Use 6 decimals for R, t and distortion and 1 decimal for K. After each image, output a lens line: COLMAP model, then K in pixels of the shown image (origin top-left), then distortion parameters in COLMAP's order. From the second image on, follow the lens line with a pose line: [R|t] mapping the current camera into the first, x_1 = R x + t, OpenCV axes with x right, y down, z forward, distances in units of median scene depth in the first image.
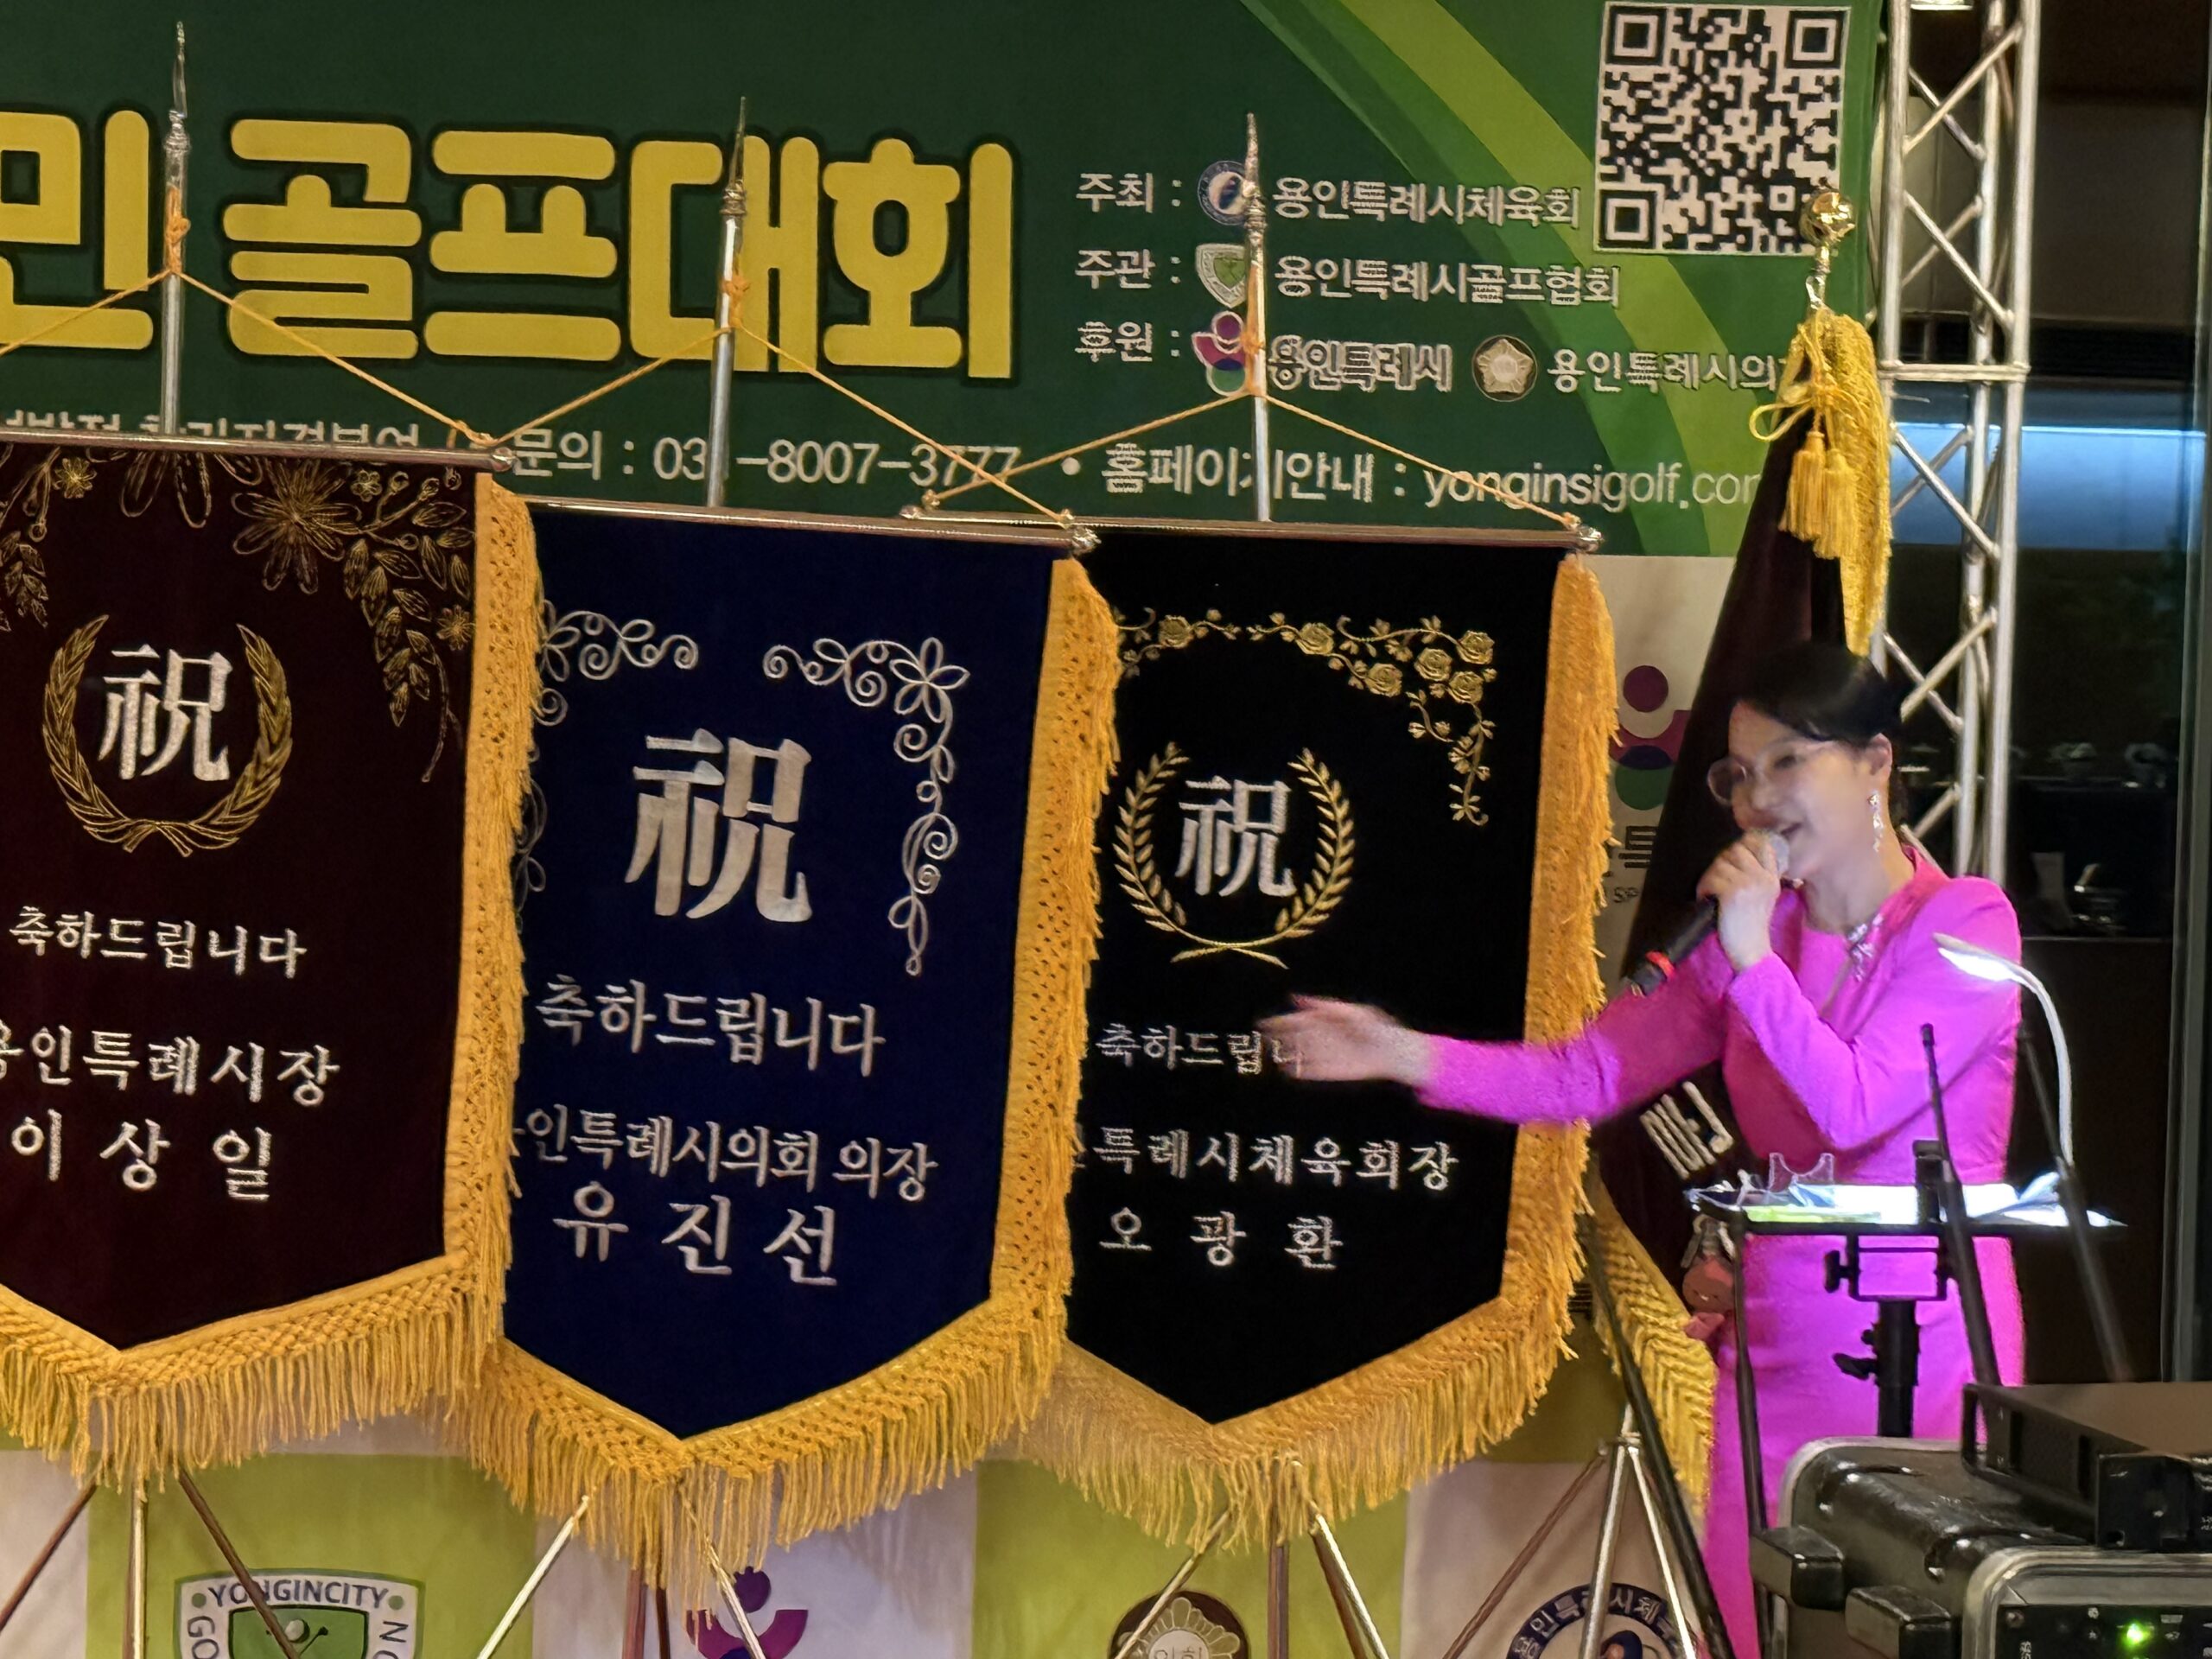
lens RADIAL K [[7116.4, 0, 1106.0], [0, 7116.4, 829.5], [0, 0, 1]] dist [0.085965, 2.205621]
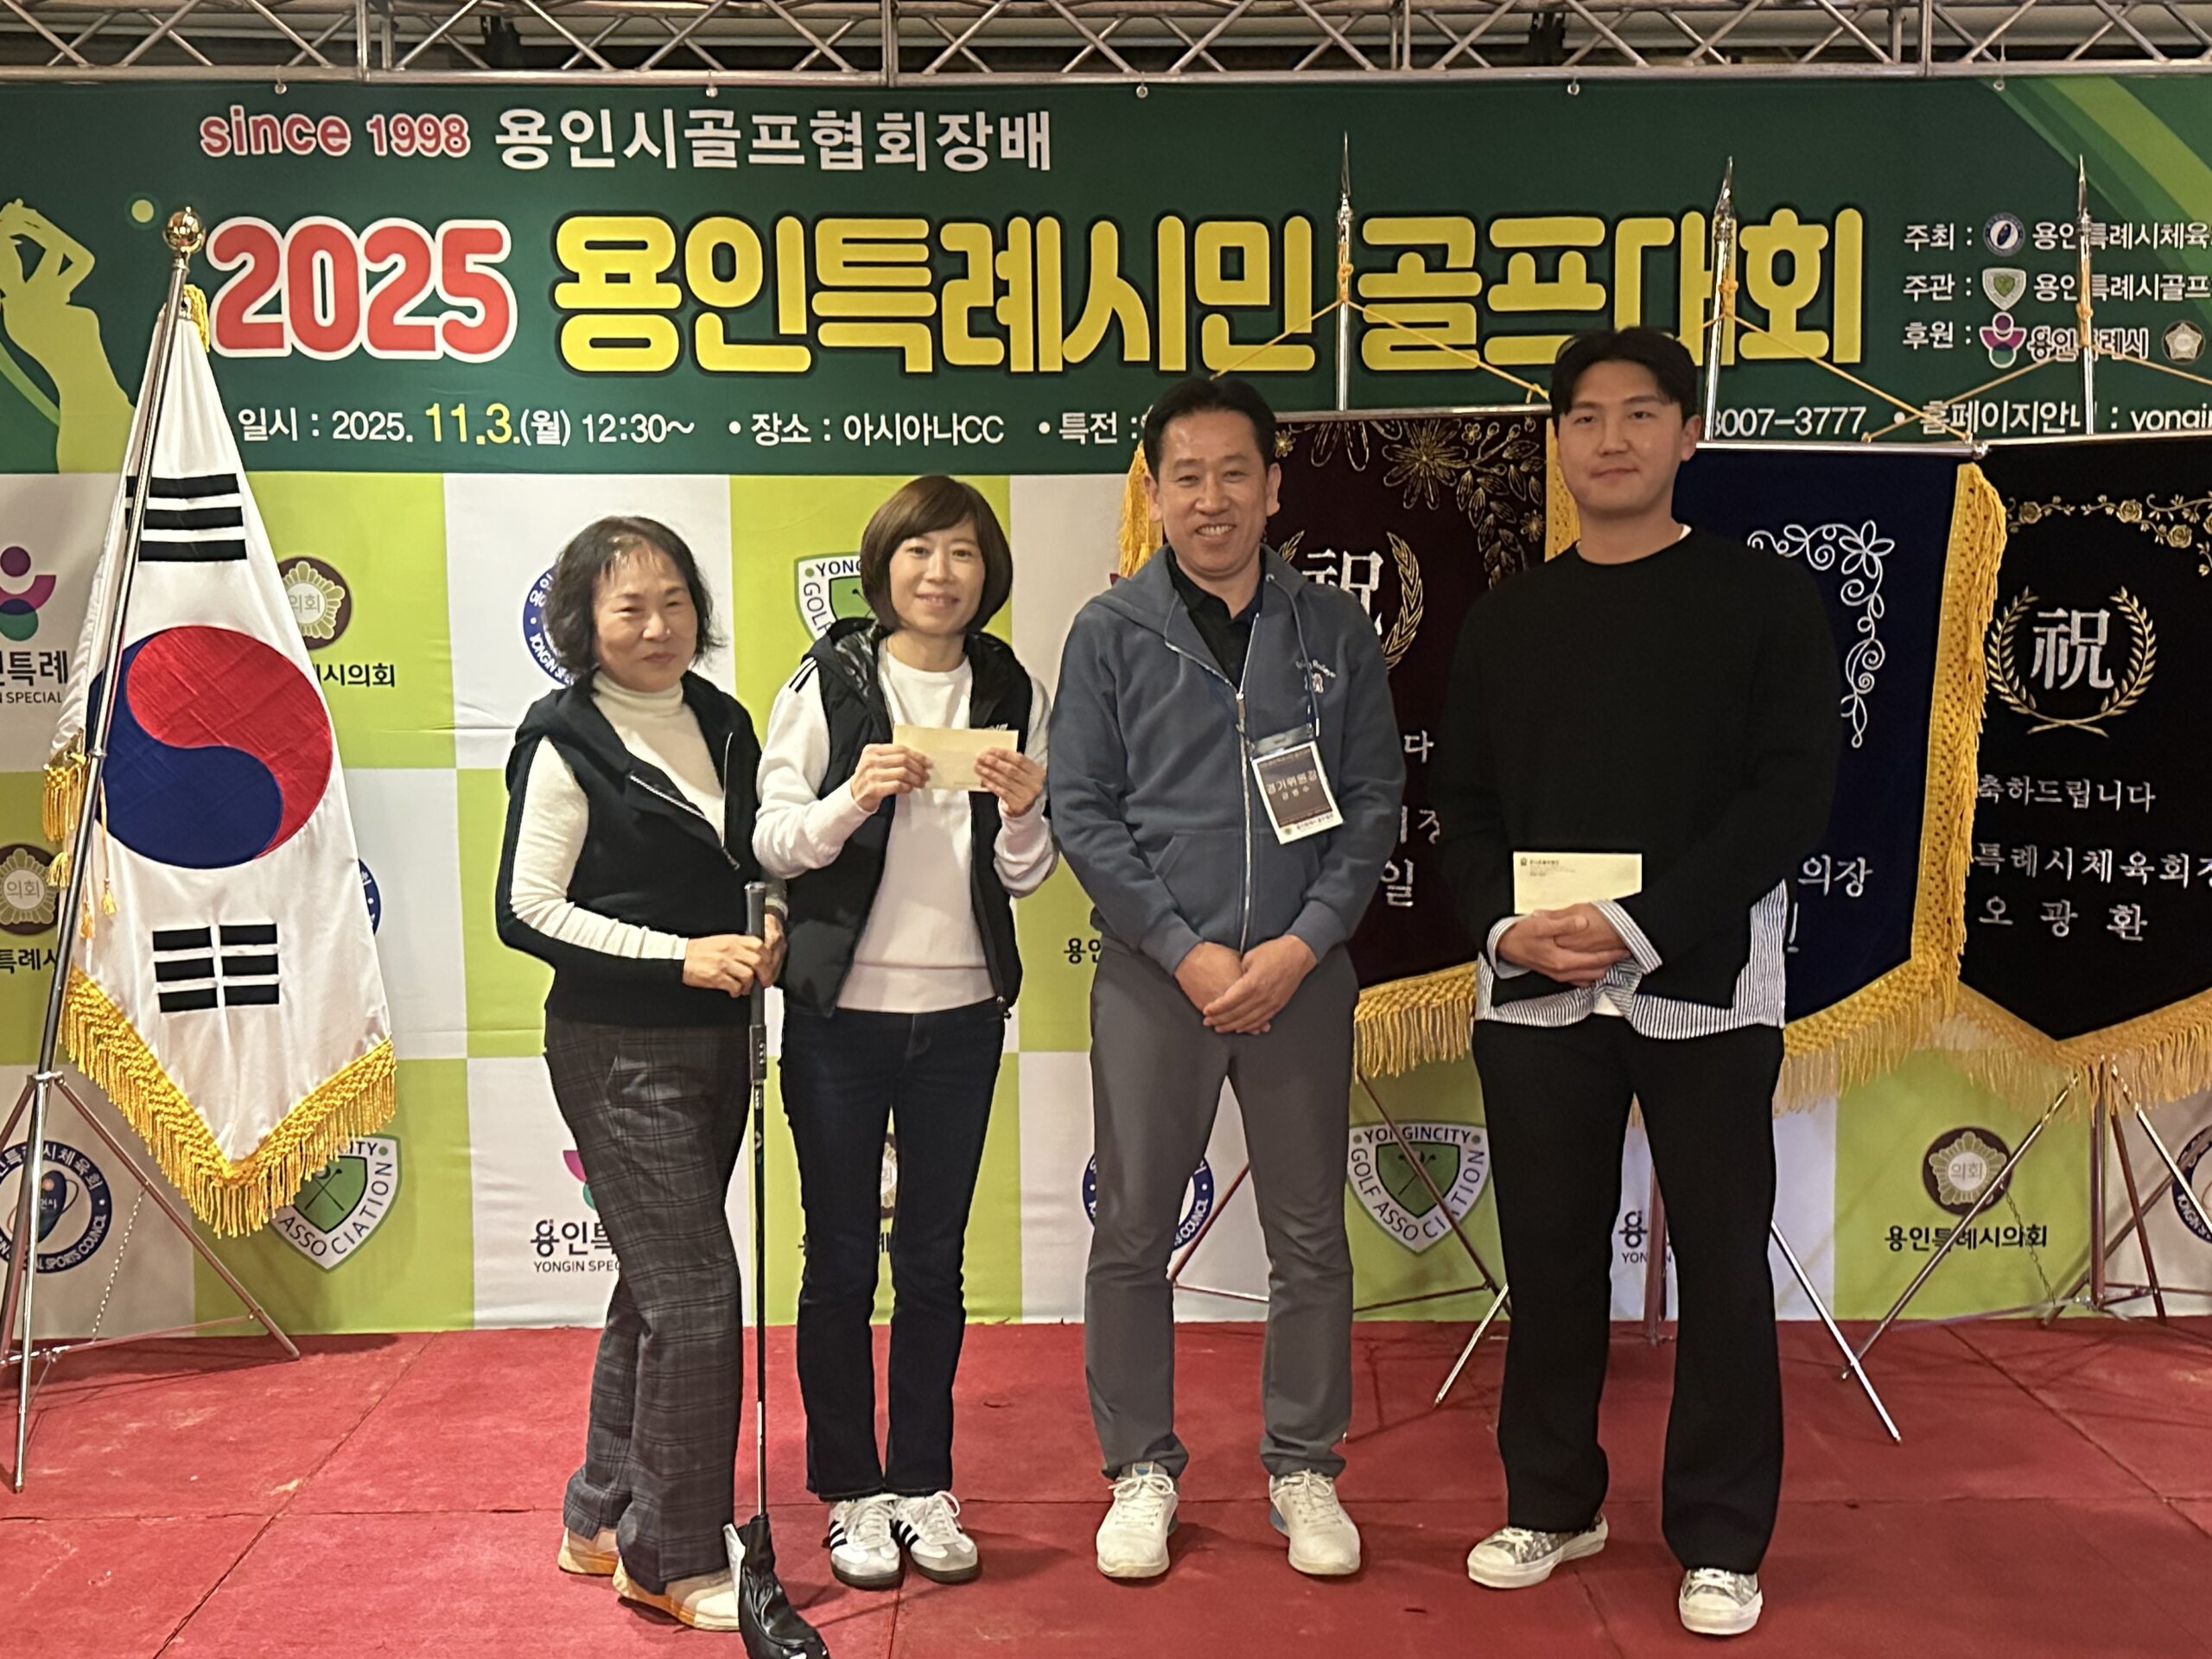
lens RADIAL K [[2463.1, 0, 1112.1], [0, 2463.1, 861.7], [0, 0, 1]] dist [0.207366, -0.537683]
pose [[0.991290, -0.021377, -0.129949, -0.108891], [0.030325, 0.997273, 0.067276, 0.003878], [0.128157, -0.070630, 0.989236, 0.435396]]
